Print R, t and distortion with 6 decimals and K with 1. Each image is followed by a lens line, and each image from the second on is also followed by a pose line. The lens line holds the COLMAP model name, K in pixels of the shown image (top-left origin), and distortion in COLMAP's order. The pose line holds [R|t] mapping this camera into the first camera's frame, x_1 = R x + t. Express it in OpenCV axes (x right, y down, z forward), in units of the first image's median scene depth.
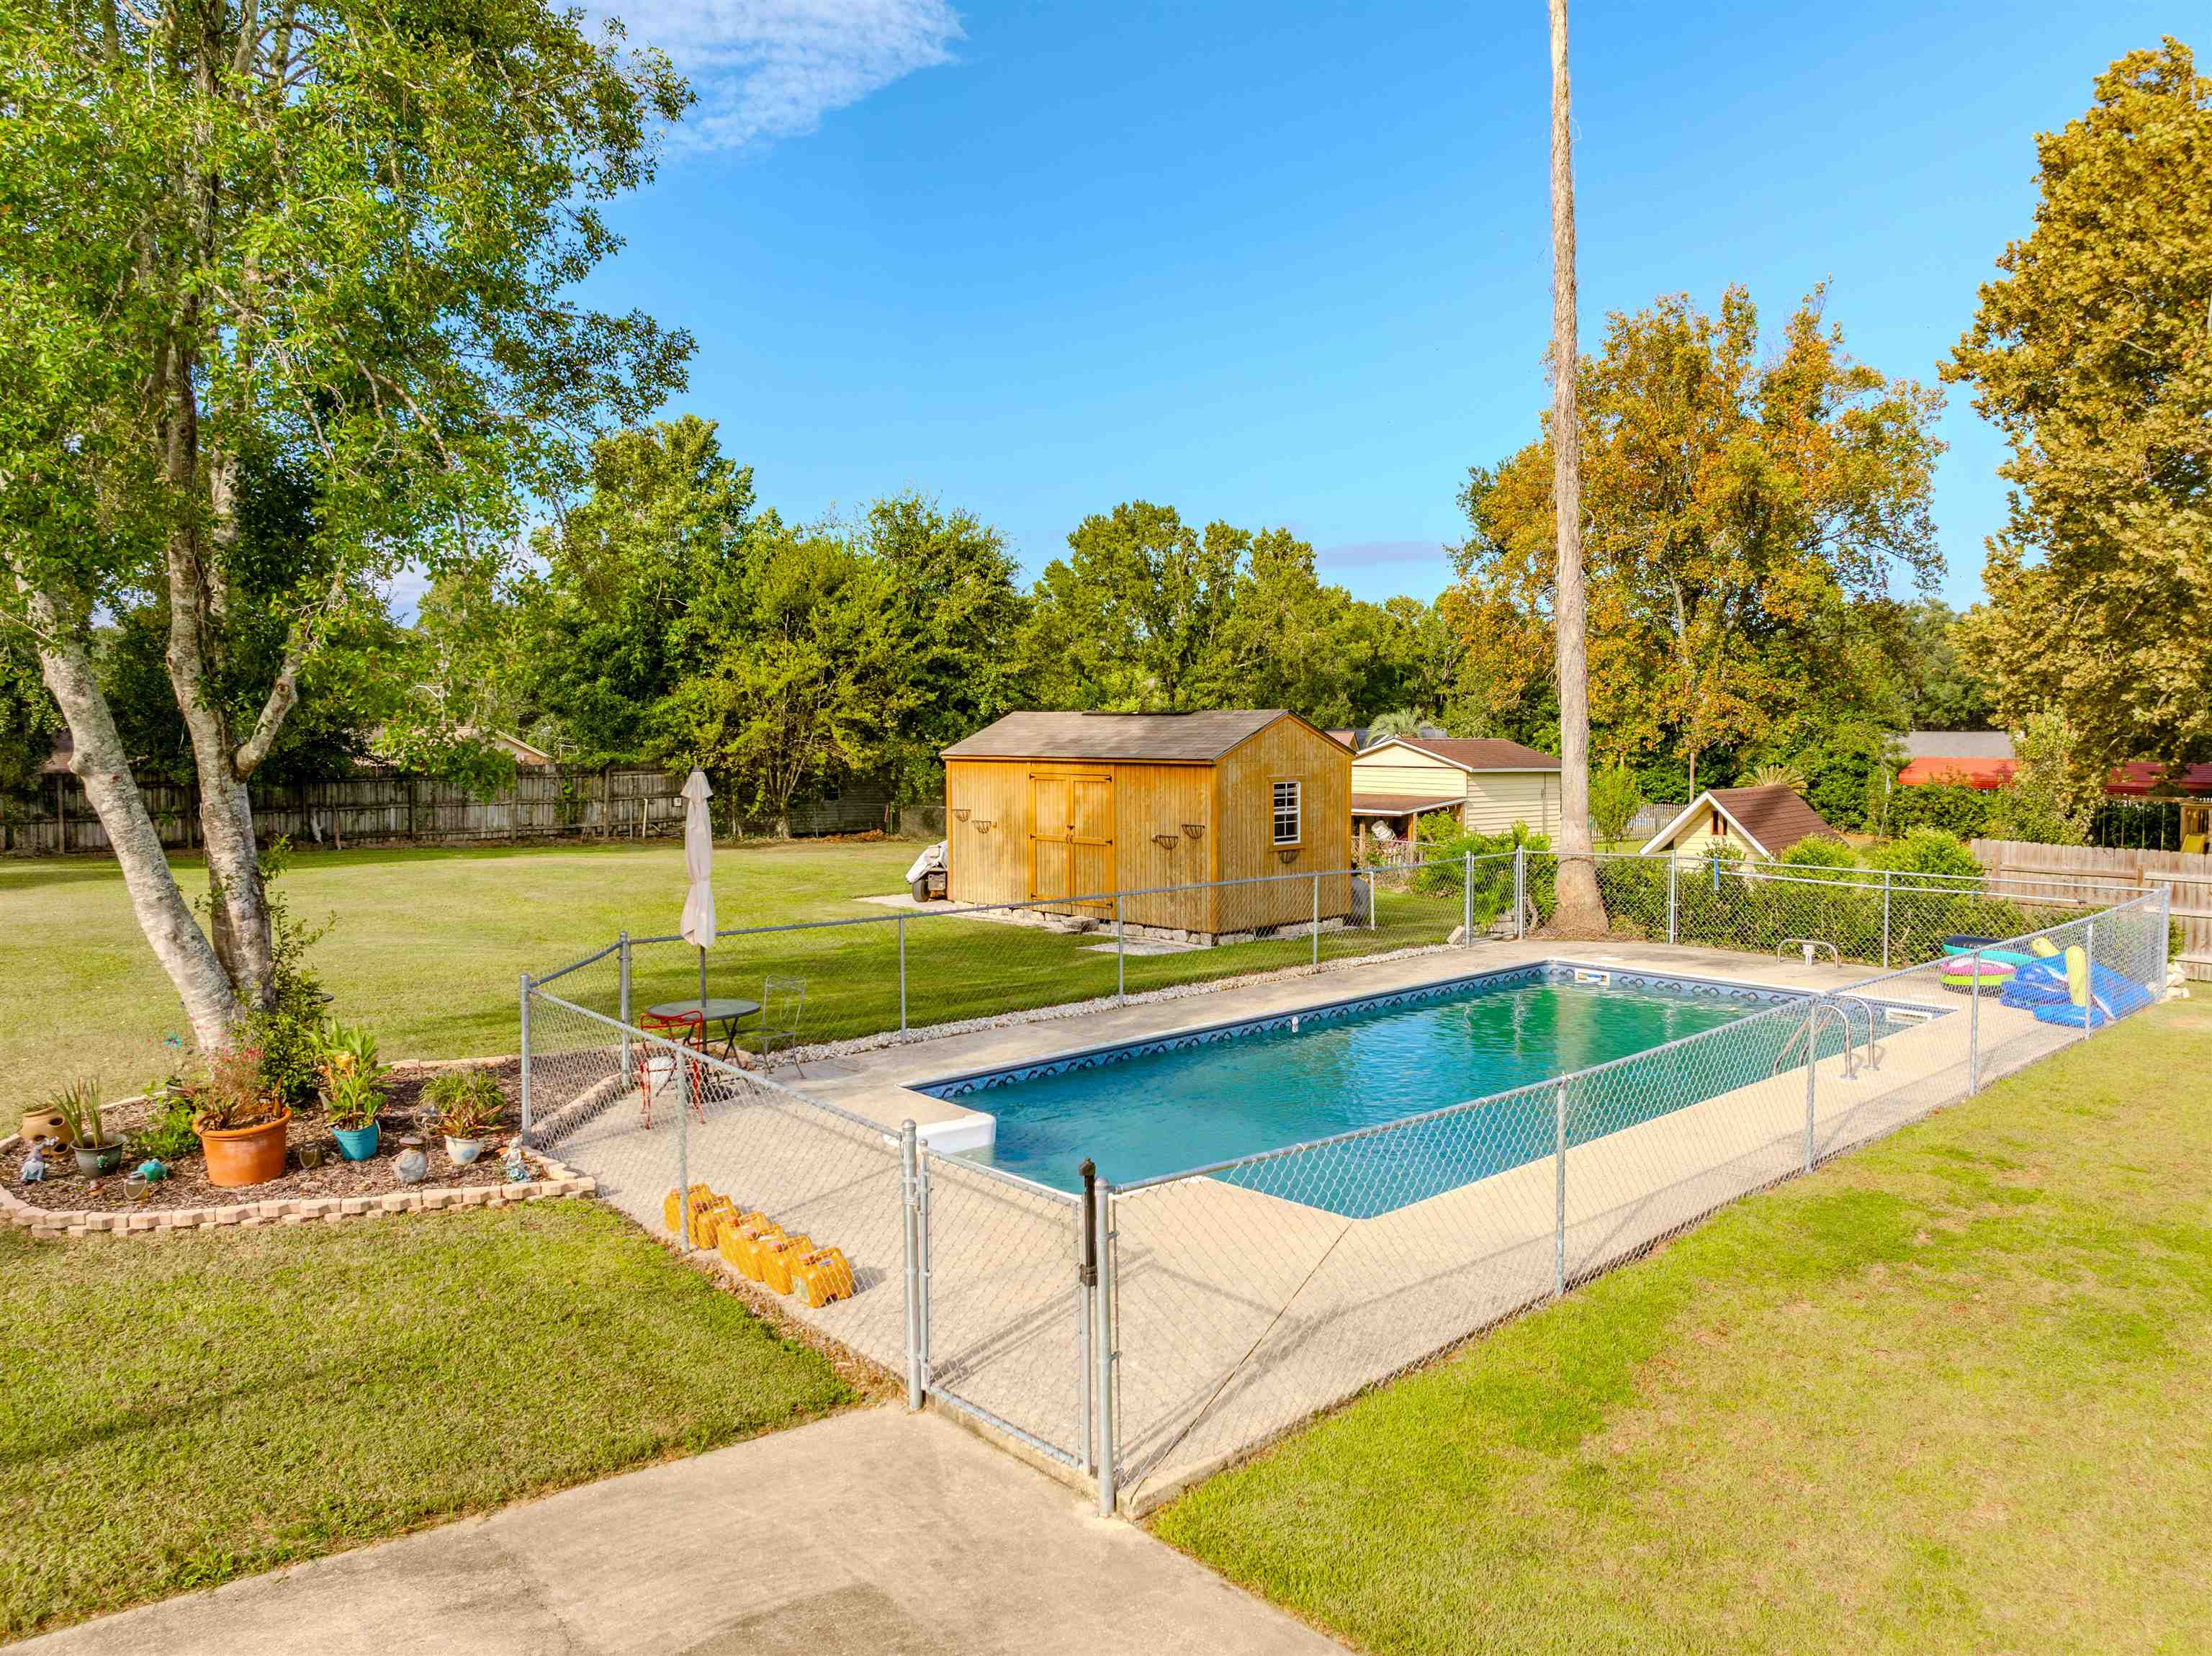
lens RADIAL K [[1552.8, 0, 1110.6], [0, 1552.8, 810.2], [0, 0, 1]] dist [-0.003427, -0.001016]
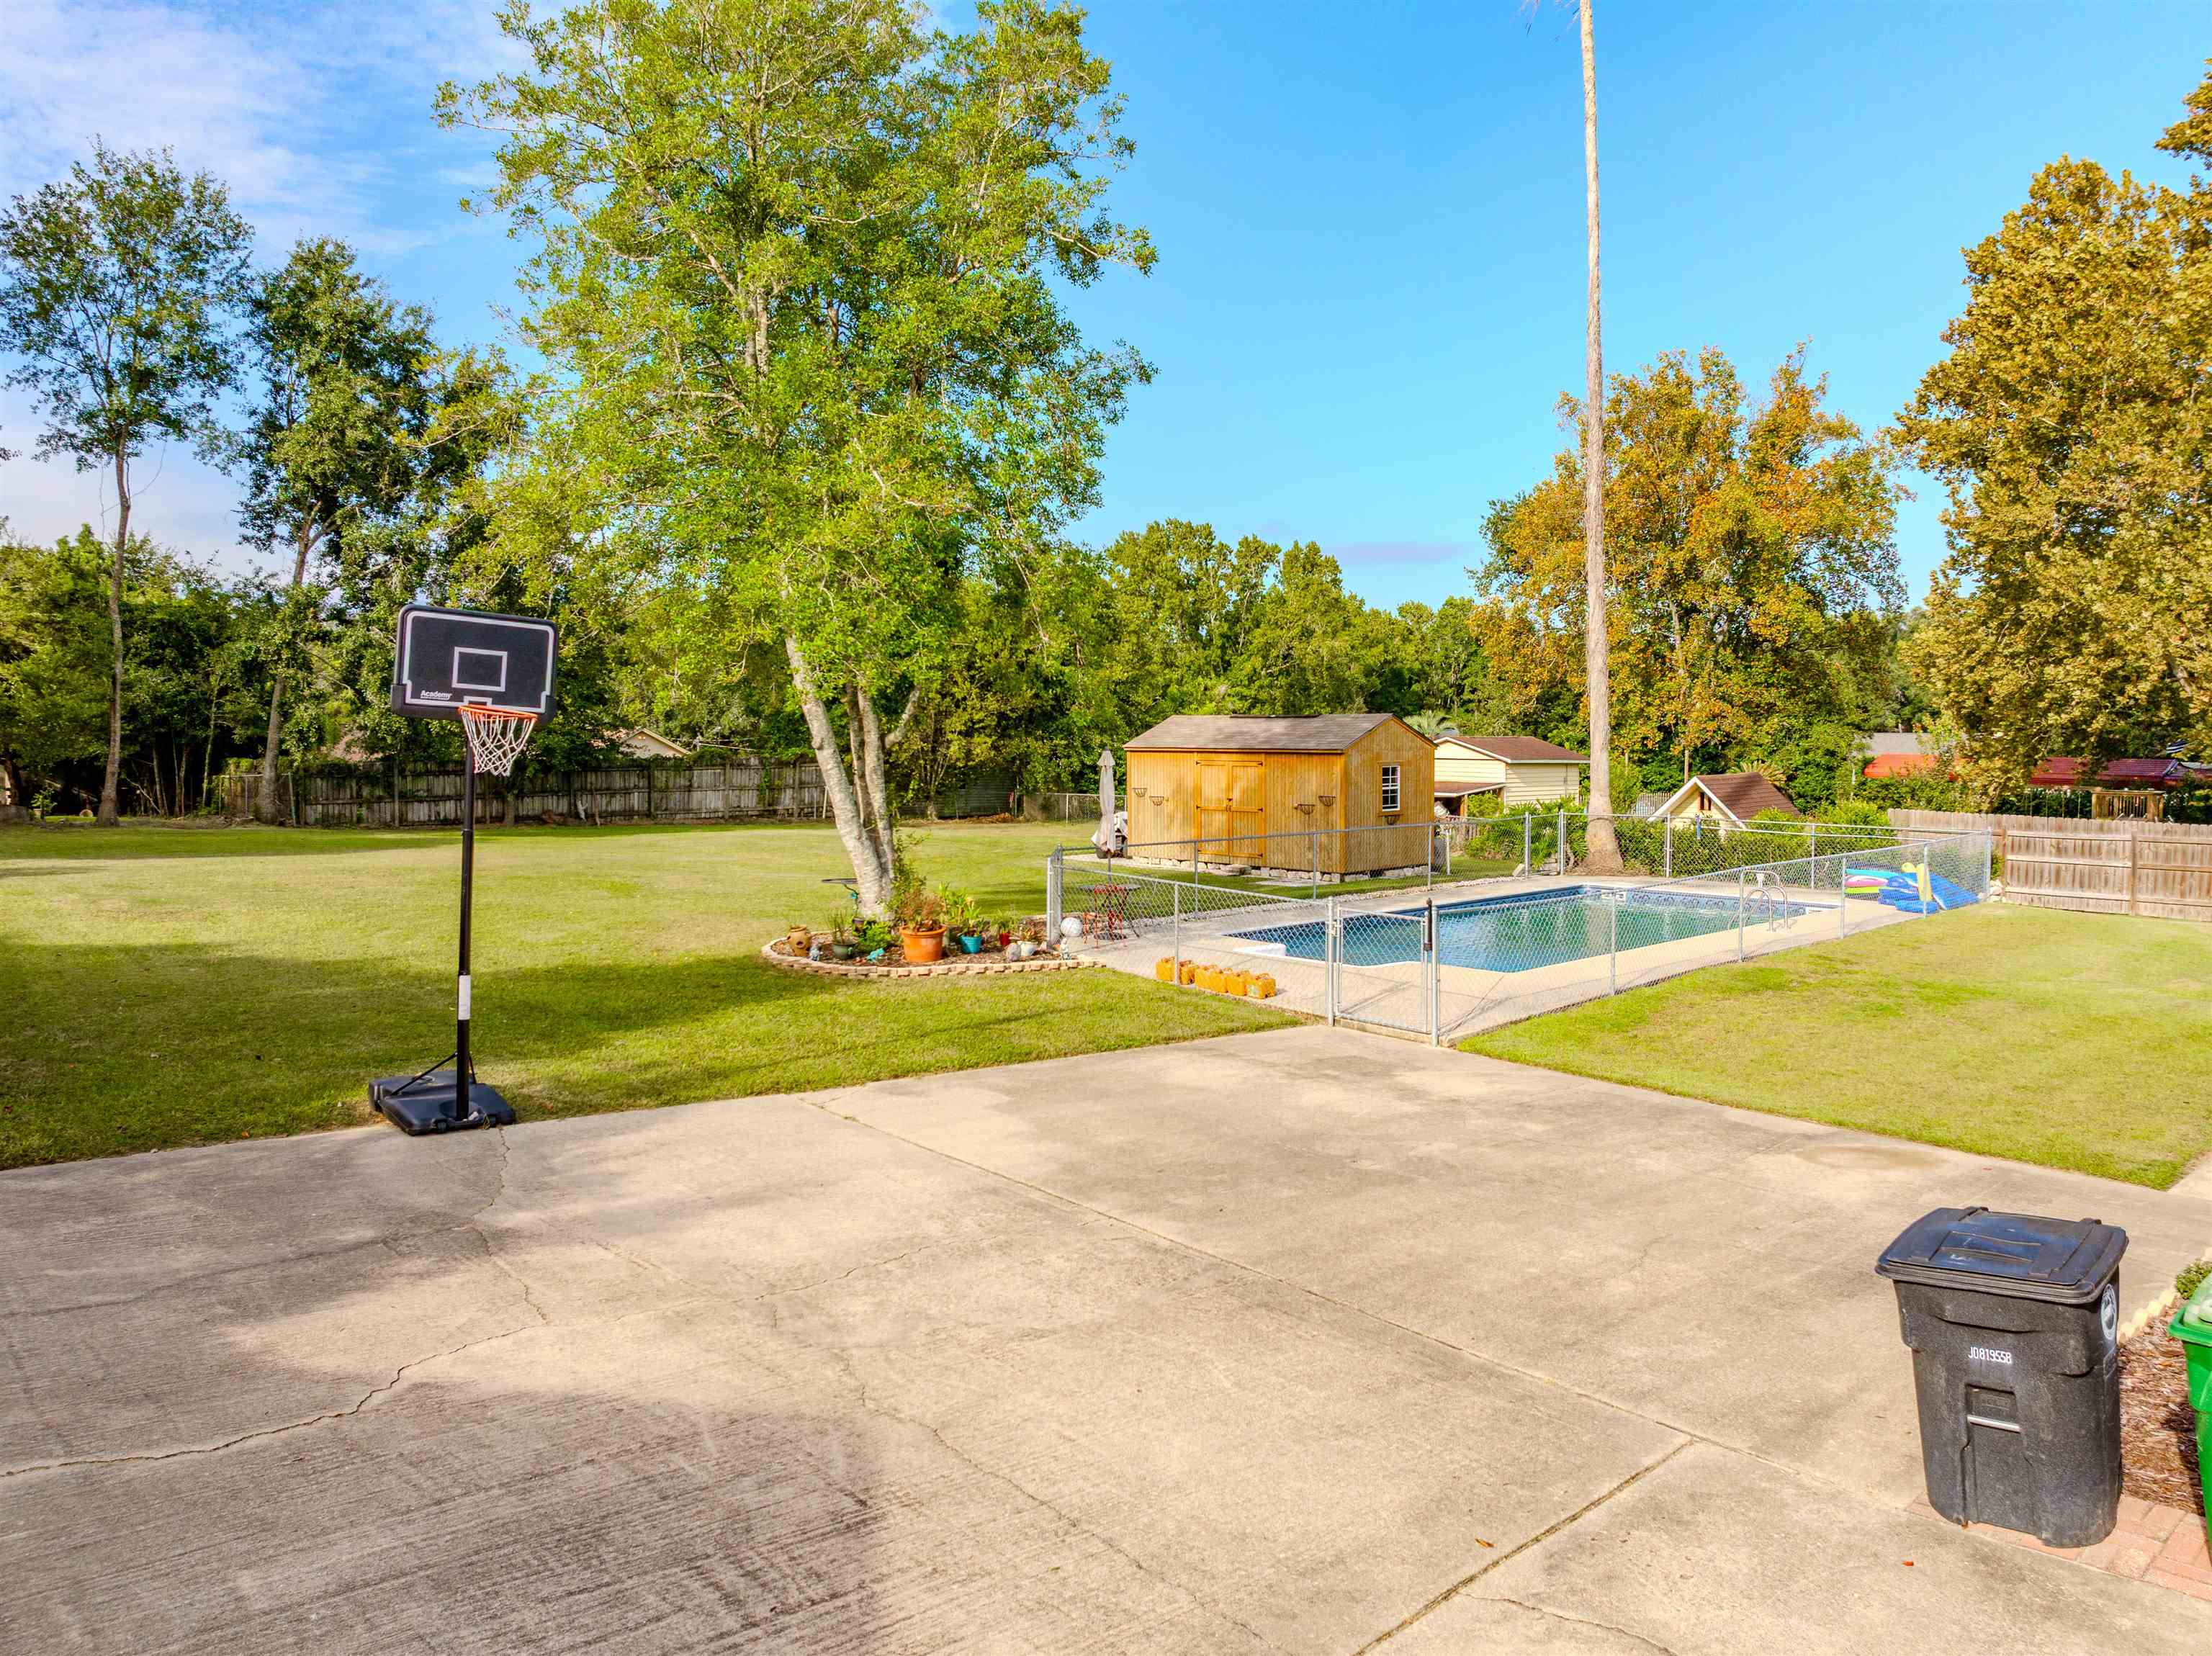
lens RADIAL K [[1531.5, 0, 1106.0], [0, 1531.5, 828.0], [0, 0, 1]] dist [-0.000463, -0.001281]
pose [[0.999986, 0.000892, -0.005208, -0.075663], [-0.000835, 0.999939, 0.010982, 0.012597], [0.005218, -0.010977, 0.999926, -0.210170]]
